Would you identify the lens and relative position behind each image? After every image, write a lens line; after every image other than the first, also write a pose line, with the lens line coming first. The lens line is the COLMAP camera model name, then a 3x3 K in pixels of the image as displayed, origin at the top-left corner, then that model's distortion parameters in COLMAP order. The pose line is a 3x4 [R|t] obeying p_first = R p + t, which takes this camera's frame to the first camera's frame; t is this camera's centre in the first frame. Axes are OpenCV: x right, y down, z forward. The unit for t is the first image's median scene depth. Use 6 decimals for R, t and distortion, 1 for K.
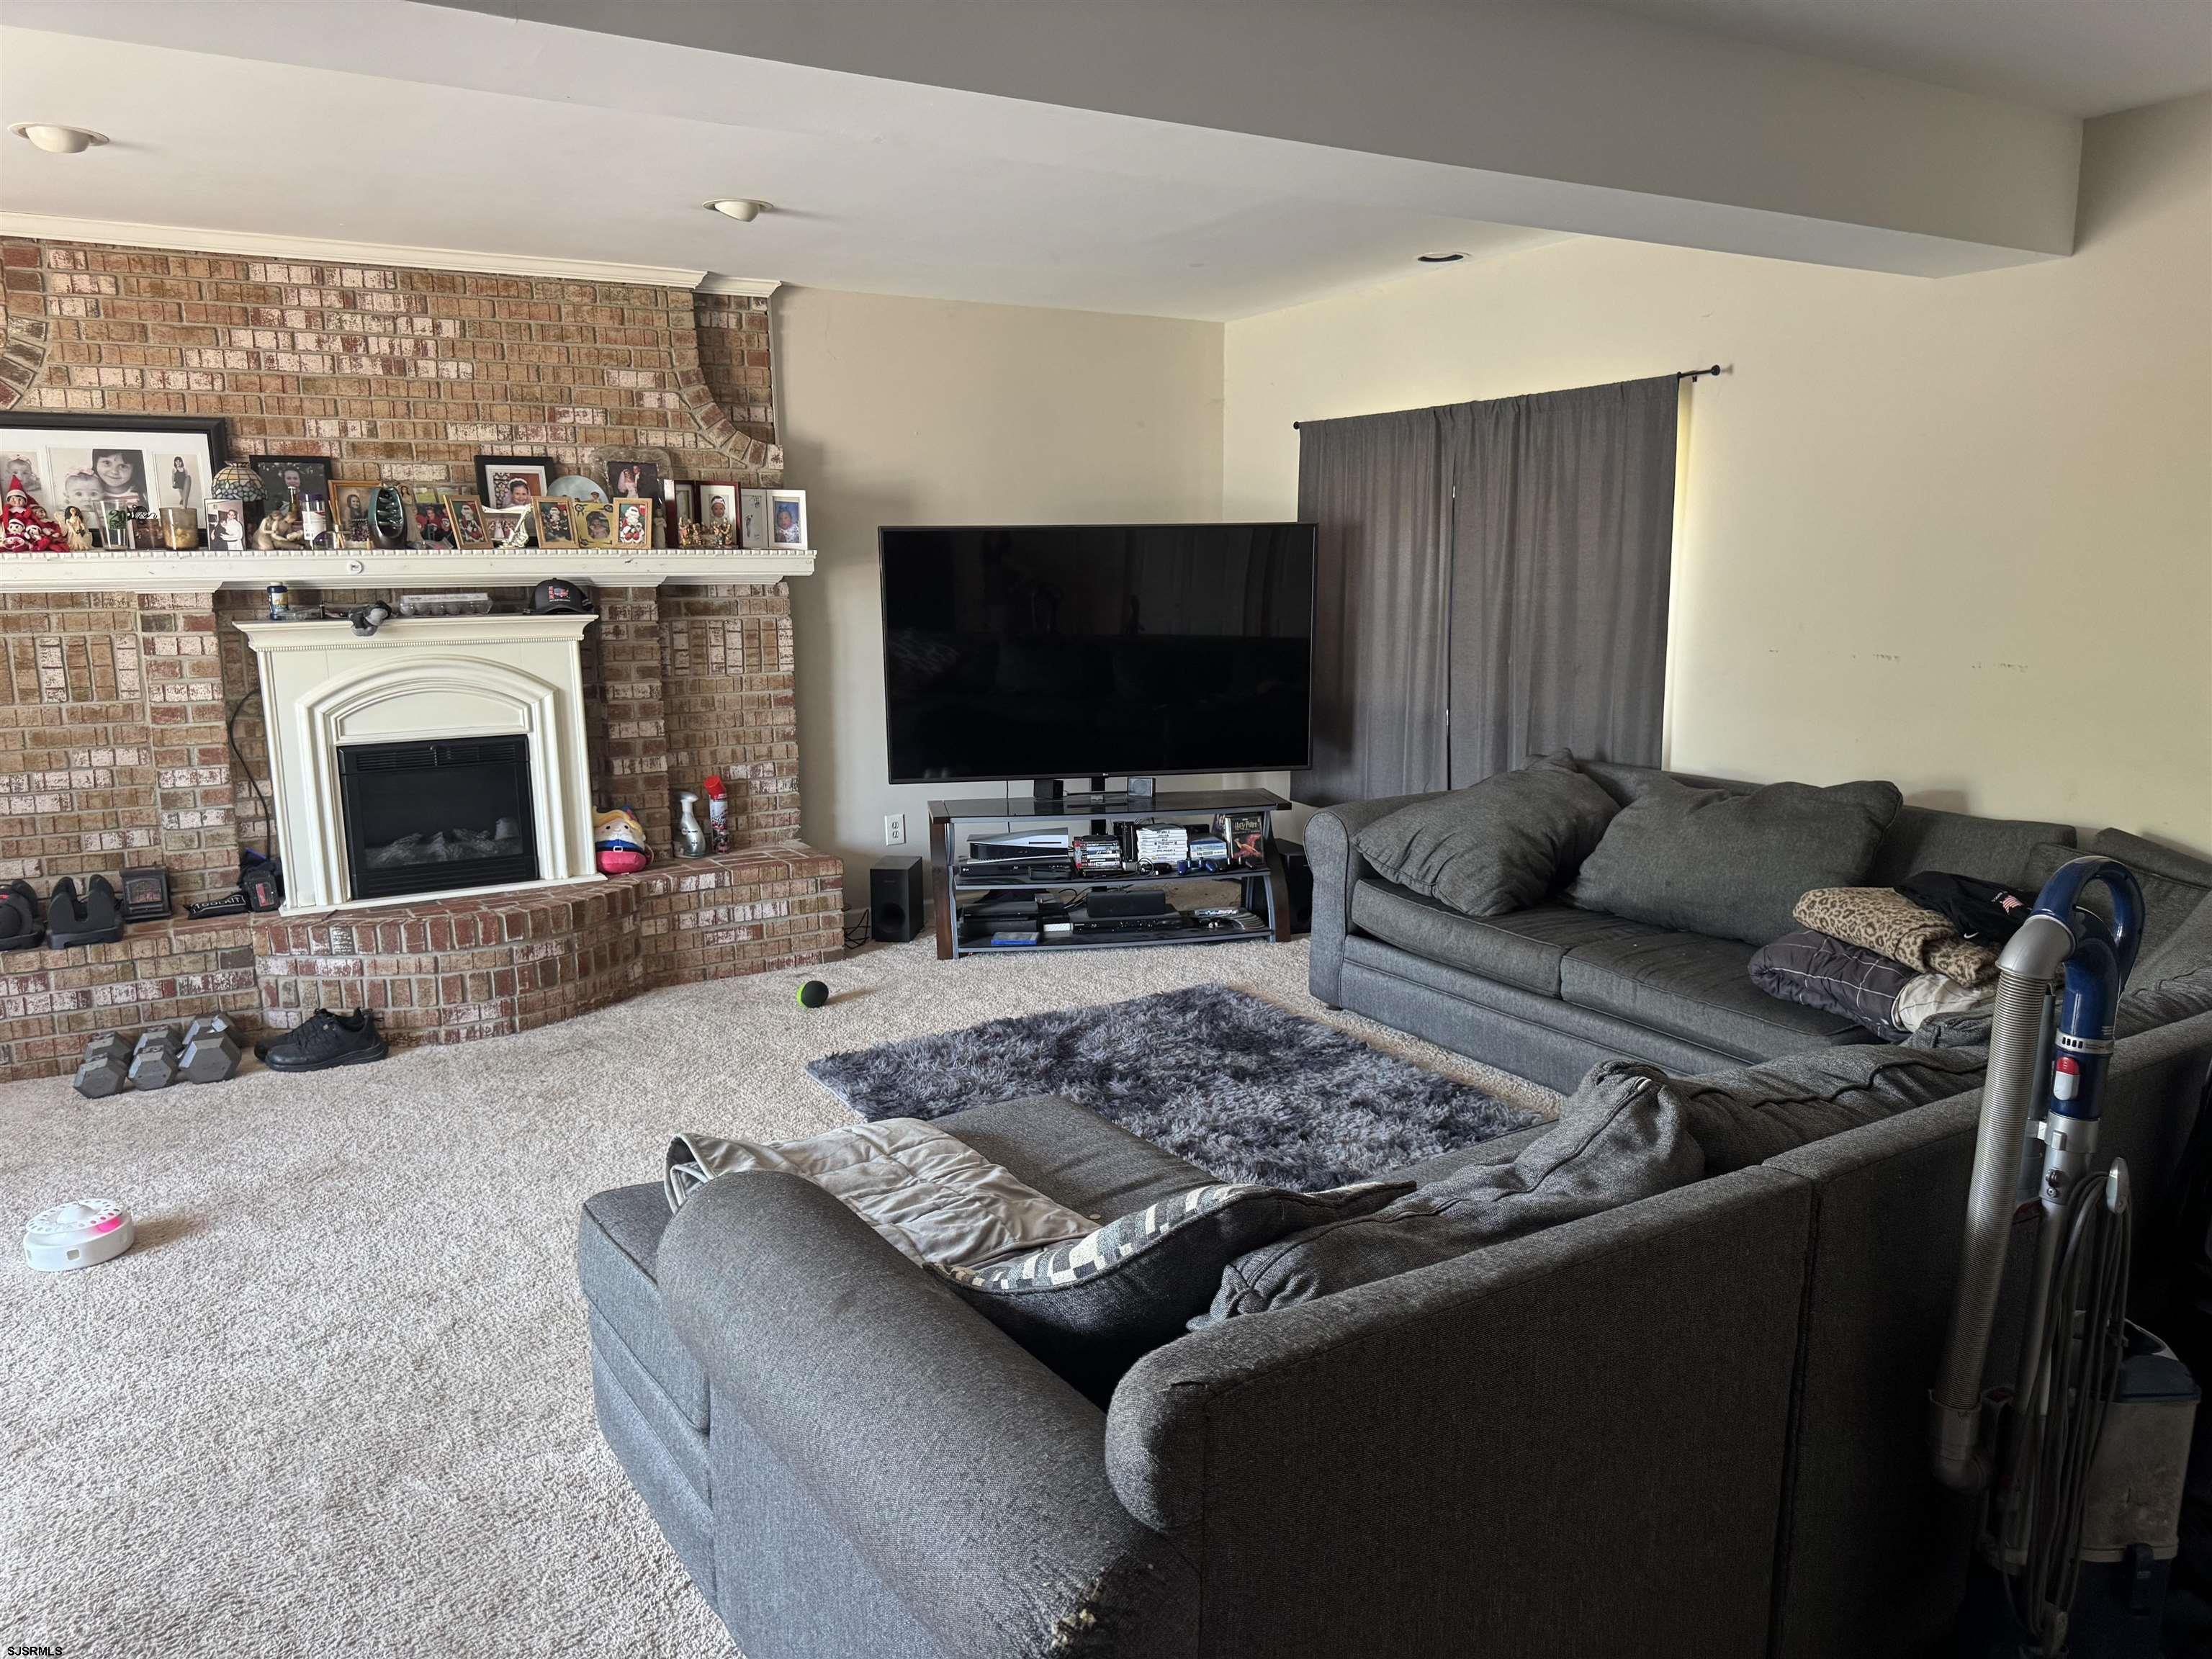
lens RADIAL K [[1573.6, 0, 1107.6], [0, 1573.6, 842.7], [0, 0, 1]] dist [0.046165, -0.041550]
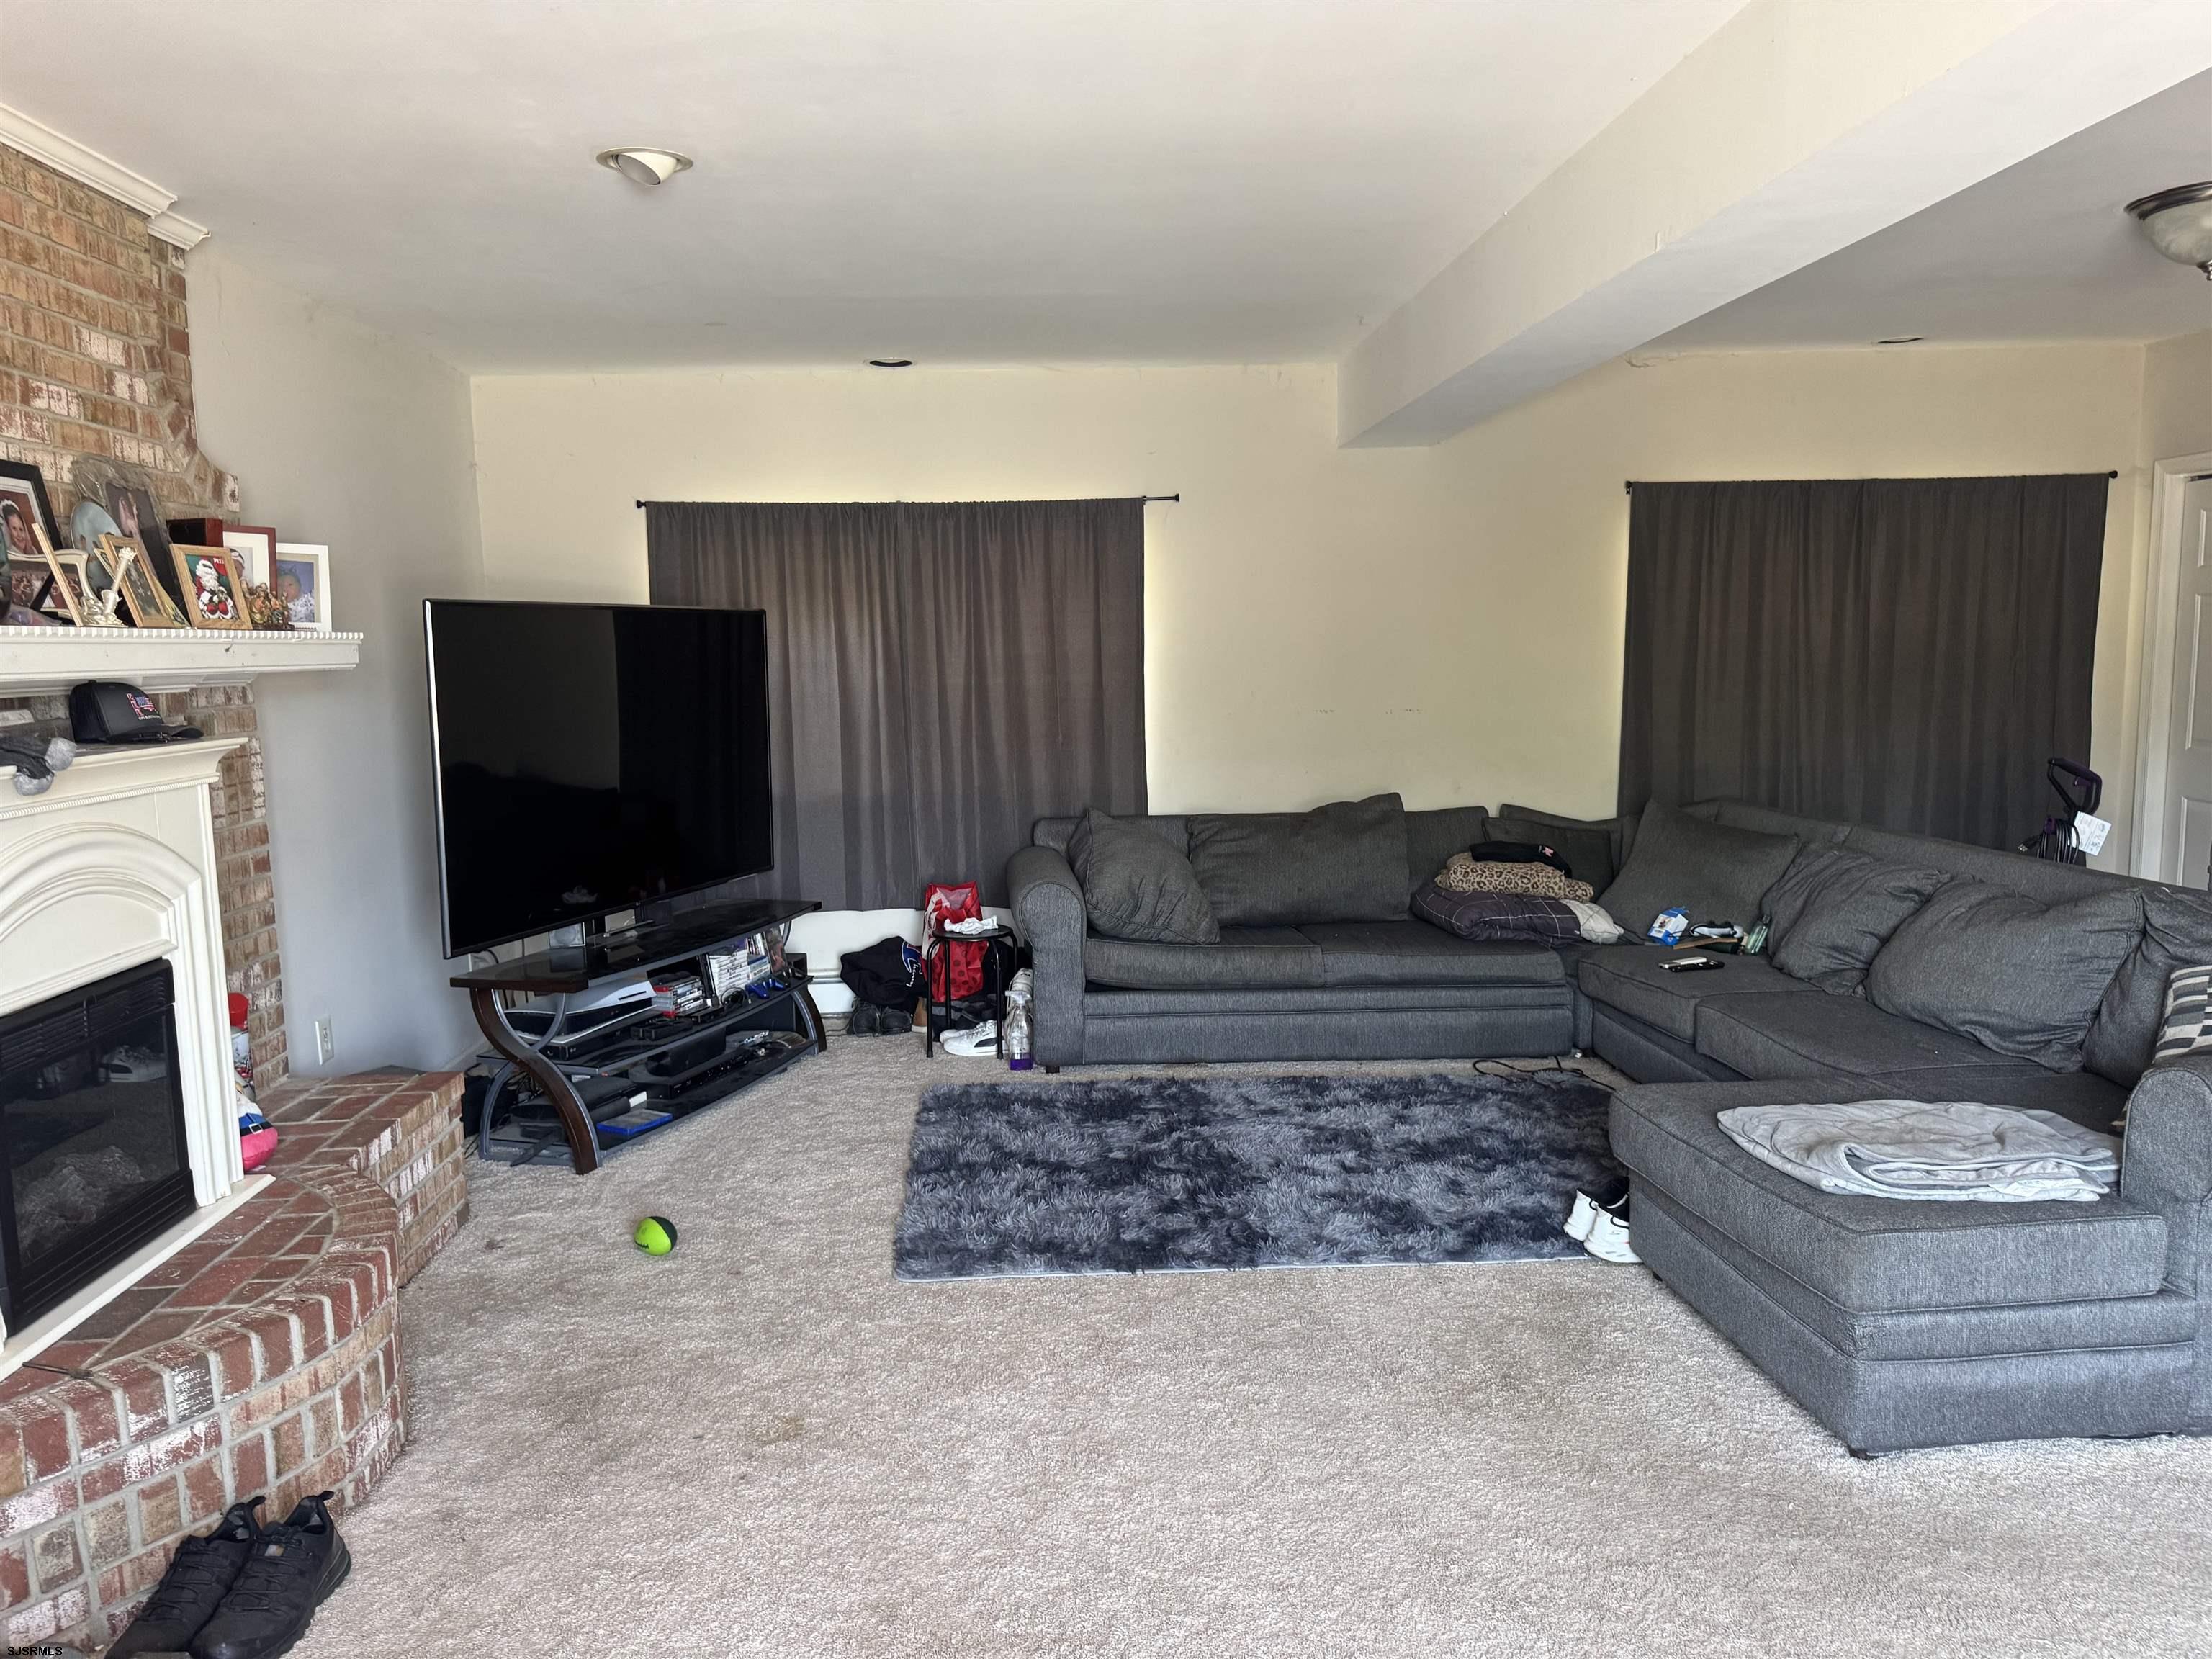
lens RADIAL K [[1573.6, 0, 1106.8], [0, 1573.6, 828.2], [0, 0, 1]] dist [0.046165, -0.041550]
pose [[0.468332, -0.104491, 0.877352, -0.755056], [0.176687, 0.984001, 0.022877, -0.071860], [-0.865706, 0.144302, 0.479302, 0.472137]]
